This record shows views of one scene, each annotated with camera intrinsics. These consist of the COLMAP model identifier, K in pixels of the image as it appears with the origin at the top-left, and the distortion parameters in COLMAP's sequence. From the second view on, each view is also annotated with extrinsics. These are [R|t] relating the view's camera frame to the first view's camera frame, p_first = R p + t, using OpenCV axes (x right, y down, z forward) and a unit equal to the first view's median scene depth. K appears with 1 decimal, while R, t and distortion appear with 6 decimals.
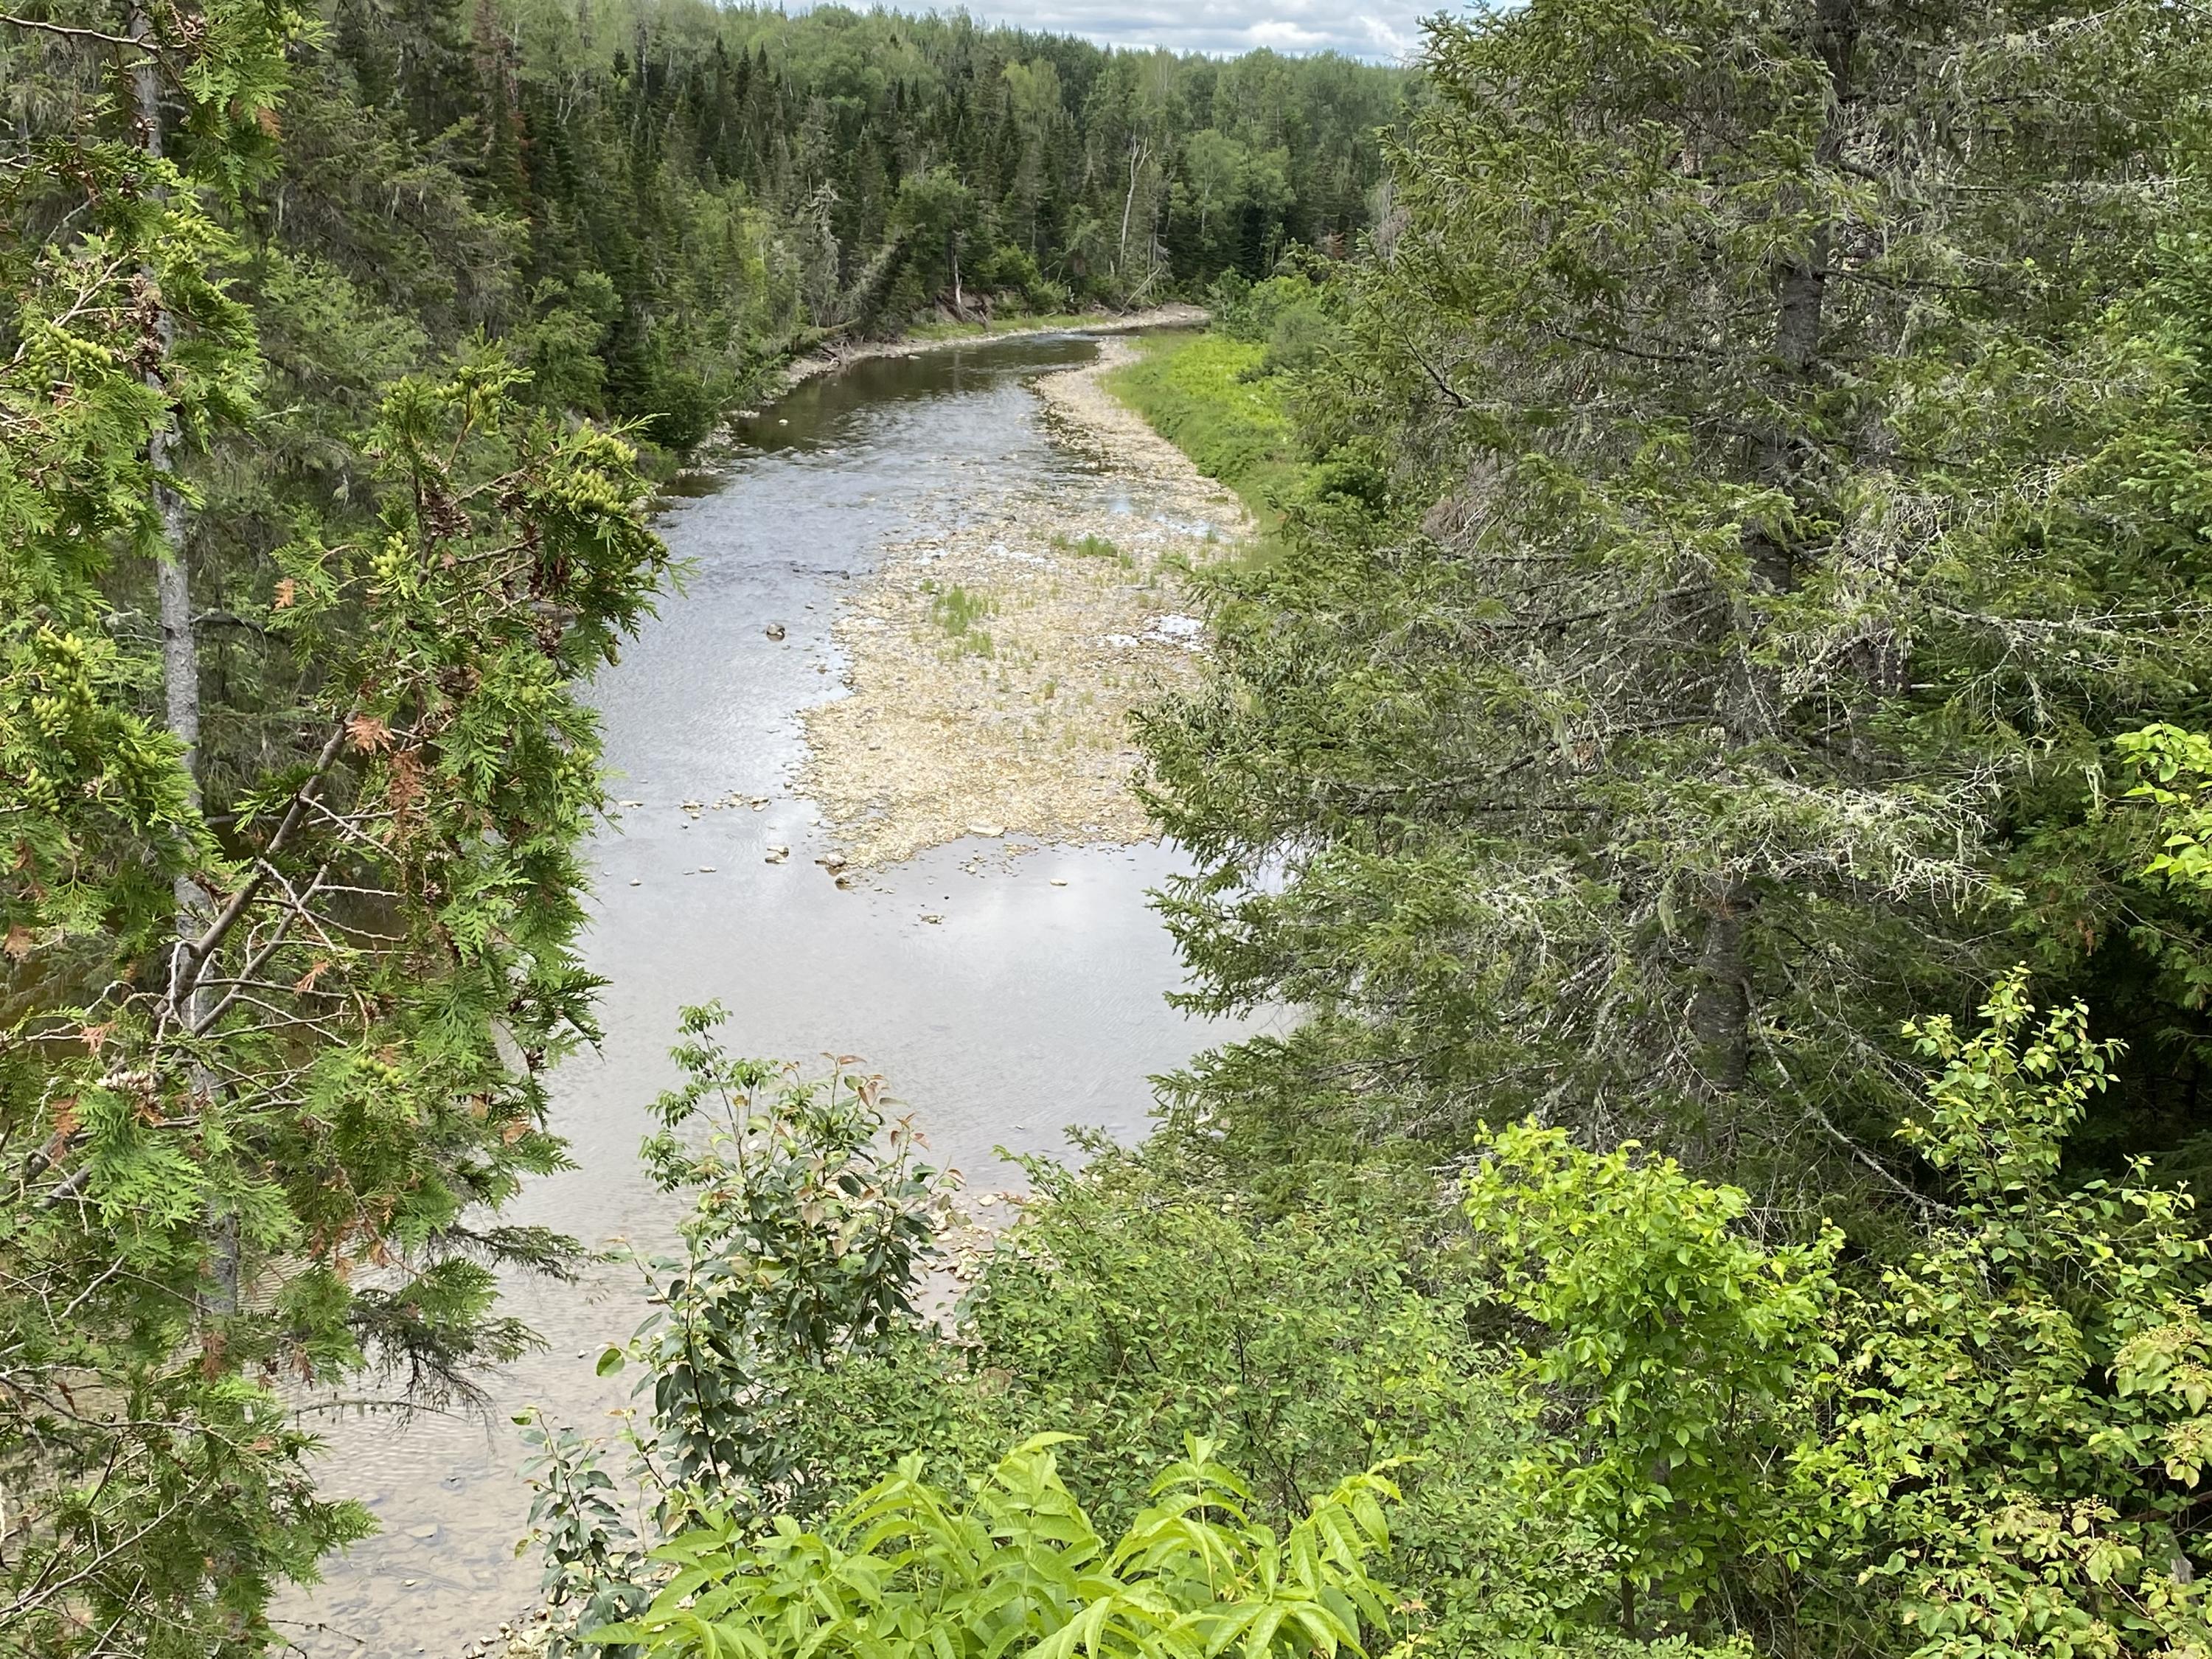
lens RADIAL K [[2635.9, 0, 1068.7], [0, 2635.9, 823.5], [0, 0, 1]] dist [0.159792, -0.519905]
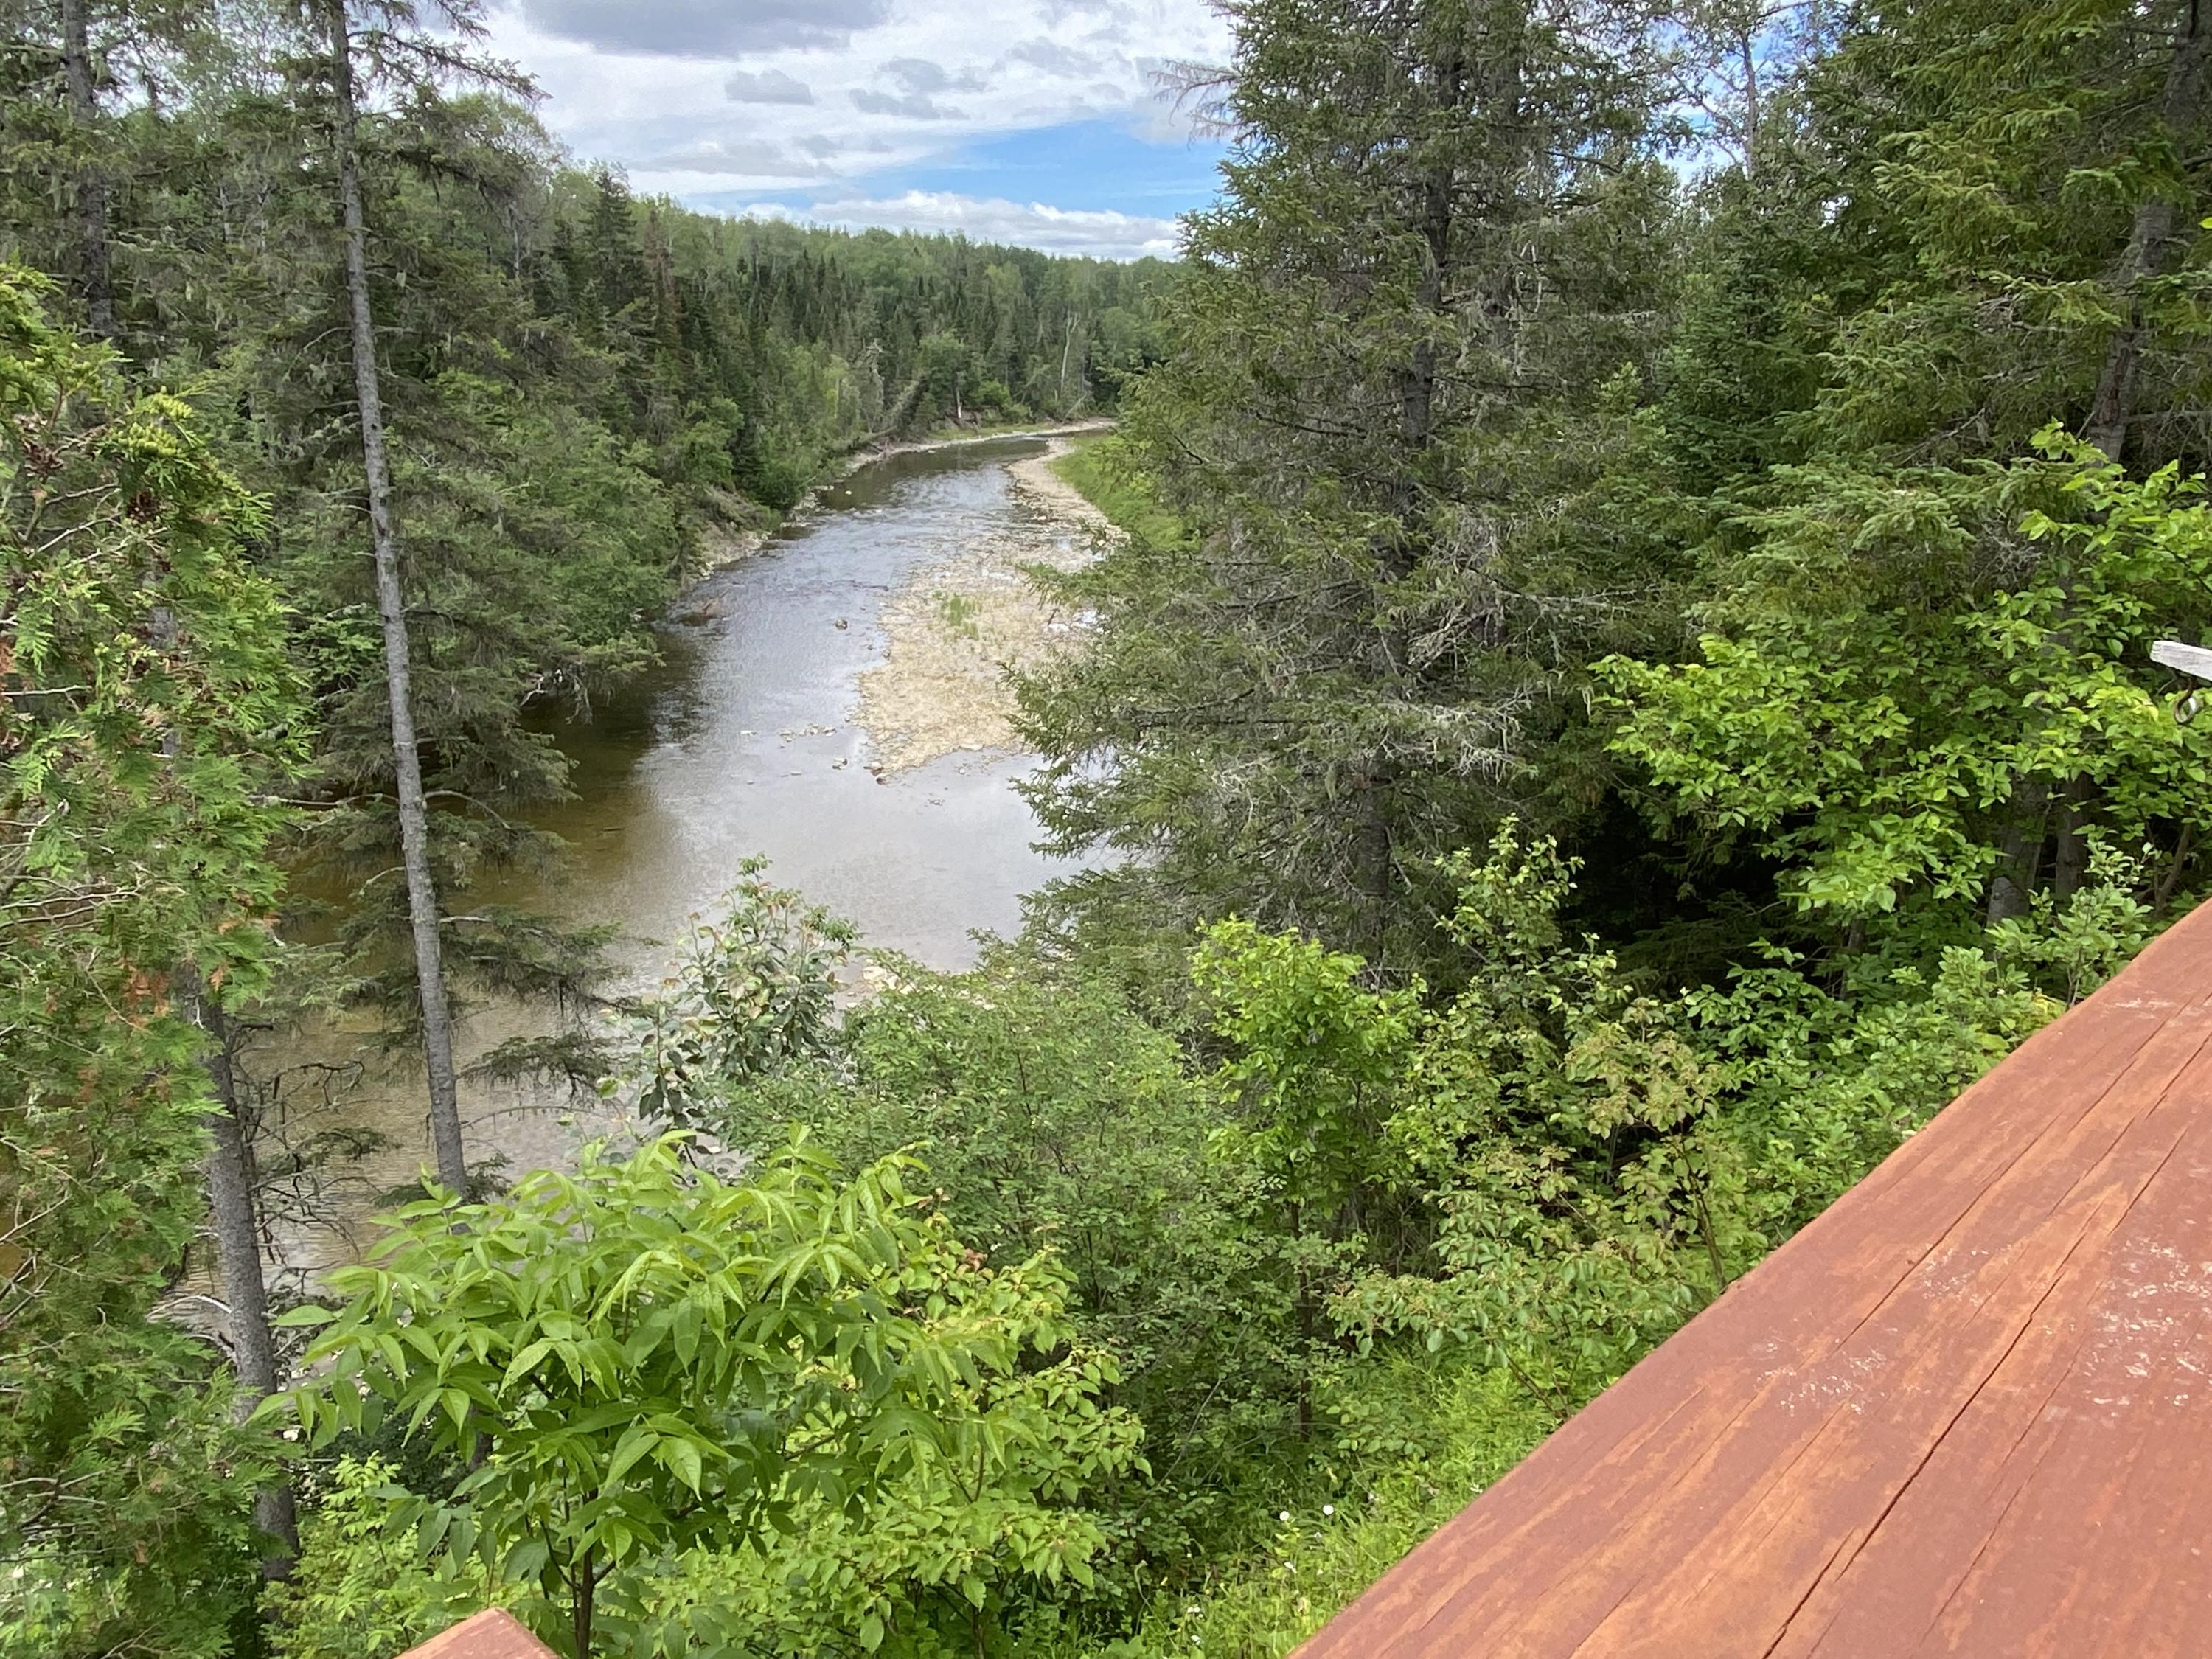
lens RADIAL K [[1624.0, 0, 1106.0], [0, 1624.0, 829.5], [0, 0, 1]] dist [0.046889, 0.001022]
pose [[0.999212, -0.015588, 0.036493, 0.039258], [0.013641, 0.998500, 0.053017, 0.004597], [-0.037265, -0.052478, 0.997927, 0.023373]]
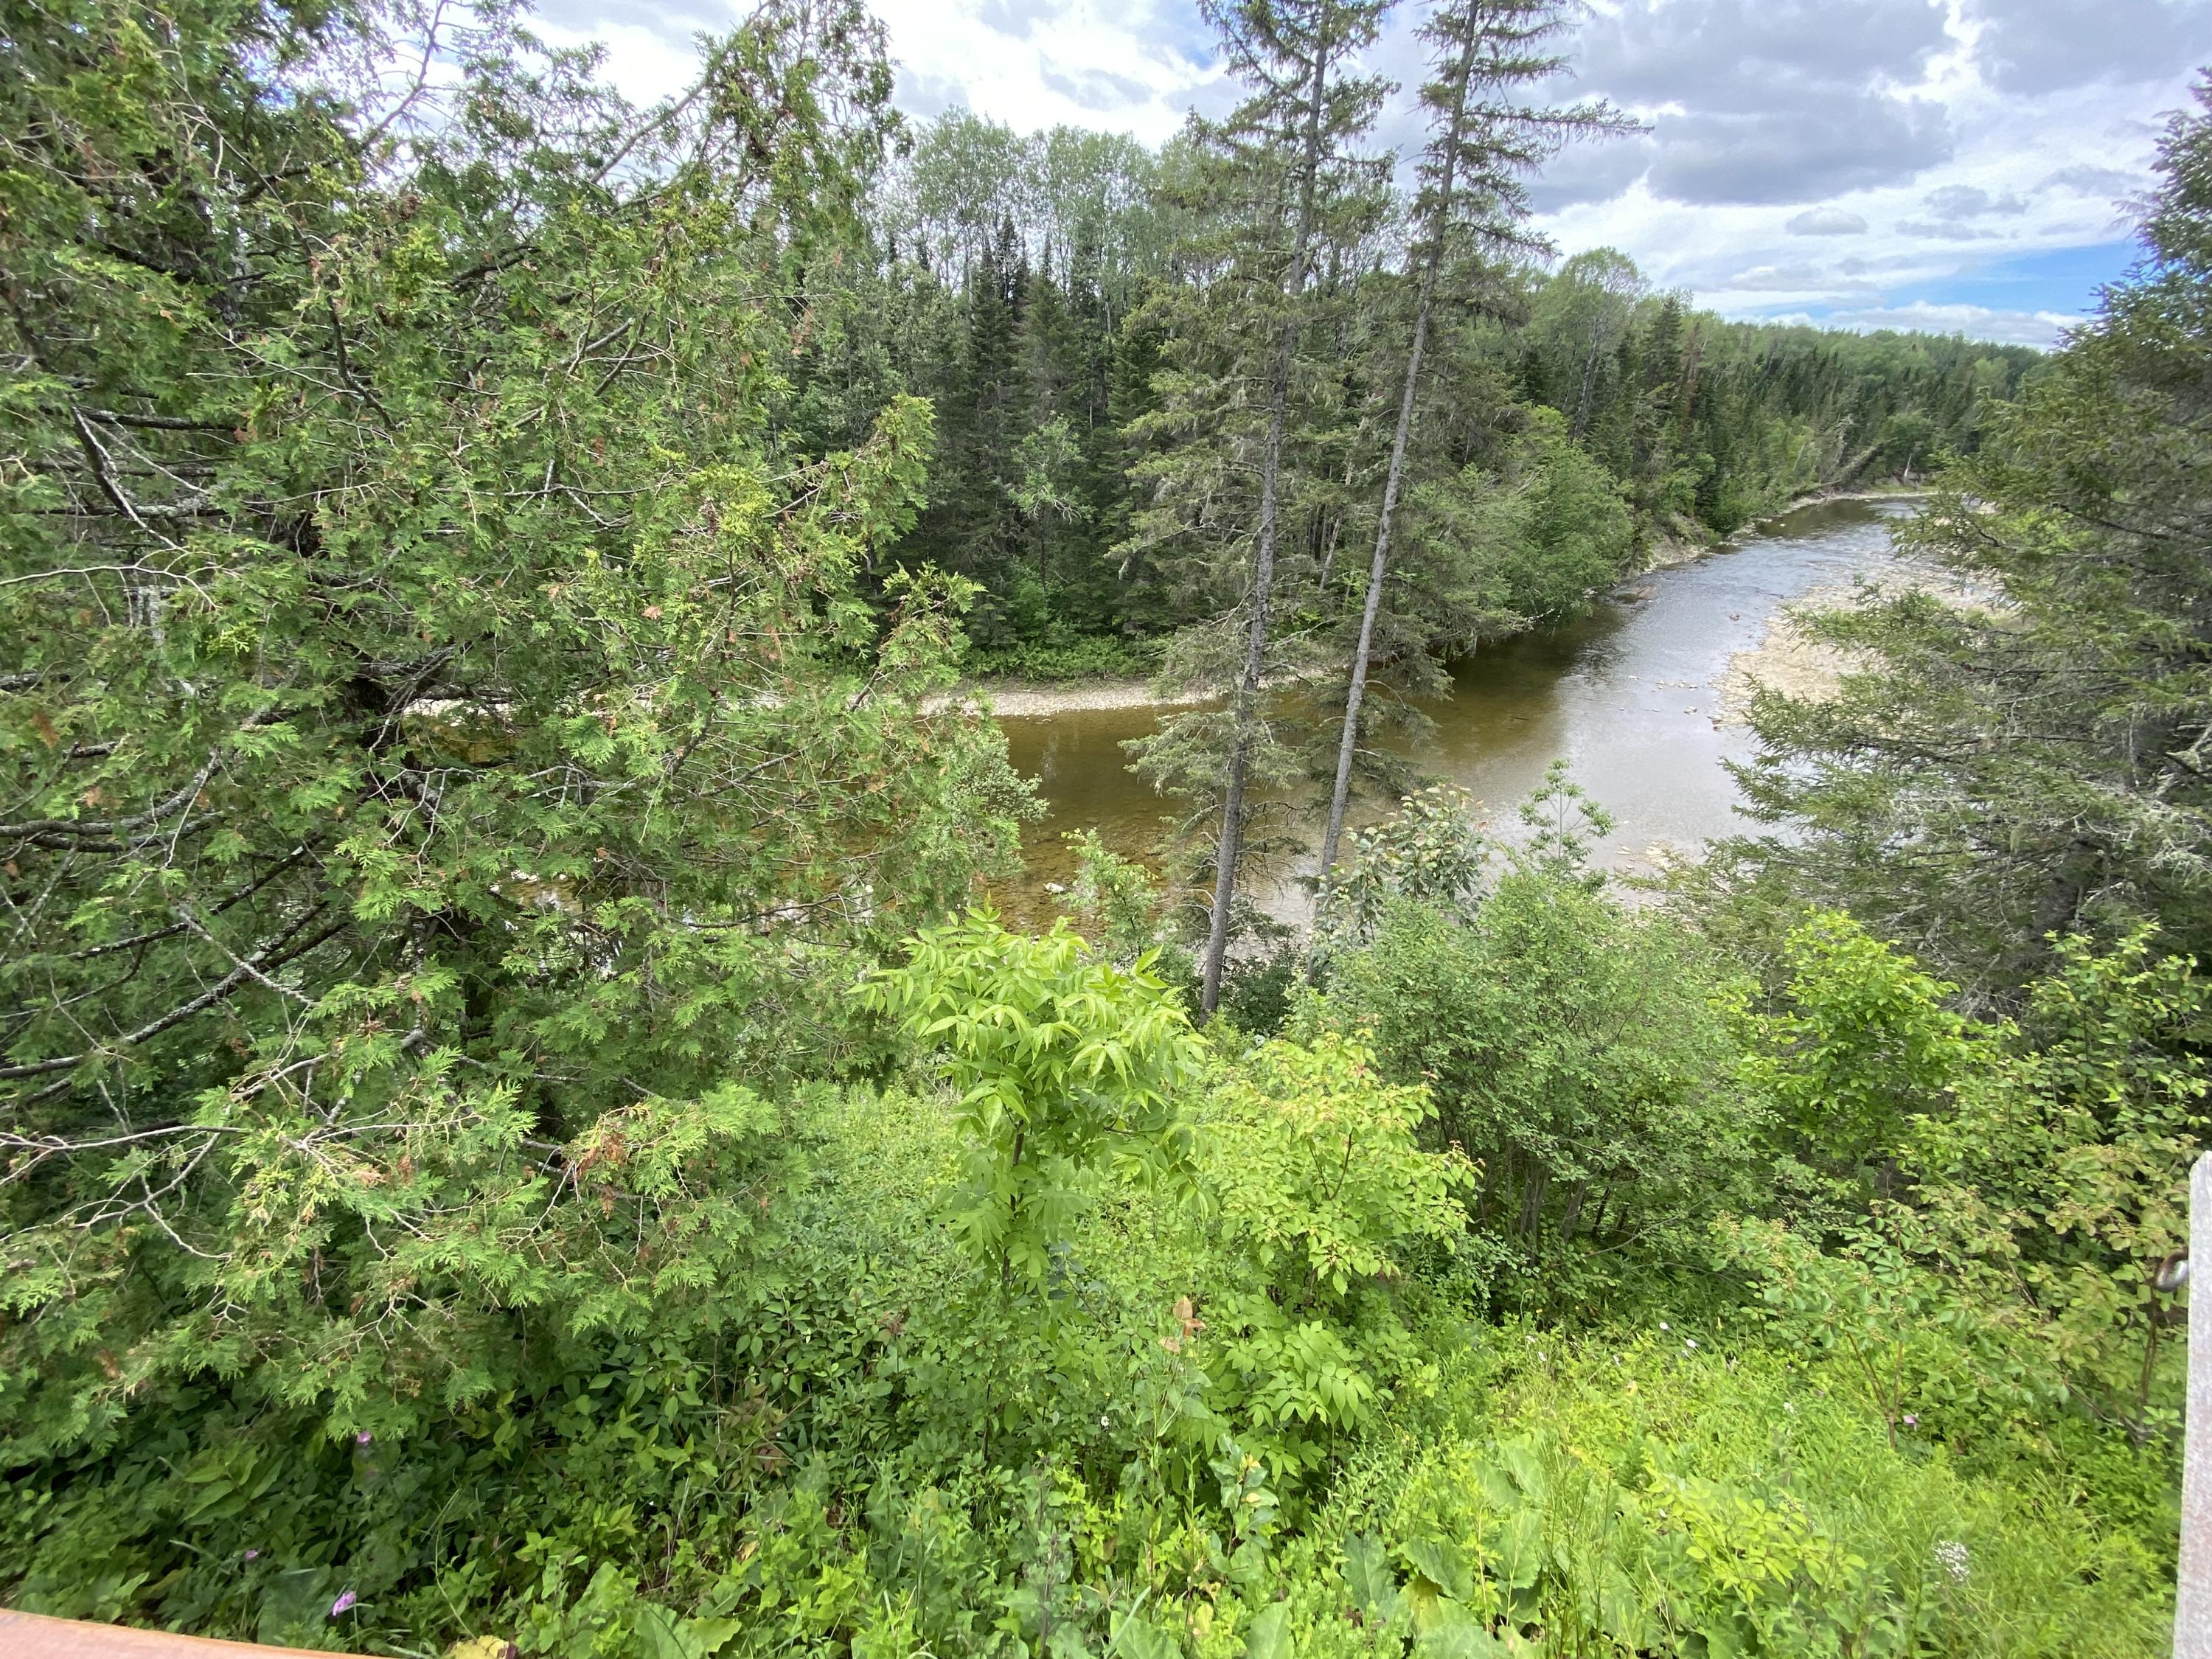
lens RADIAL K [[892.5, 0, 1106.0], [0, 892.5, 829.5], [0, 0, 1]] dist [0.023632, -0.022530]
pose [[0.729538, 0.301800, -0.613751, 0.101066], [-0.173115, 0.949637, 0.261192, -0.018091], [0.661668, -0.084300, 0.745043, 0.077852]]
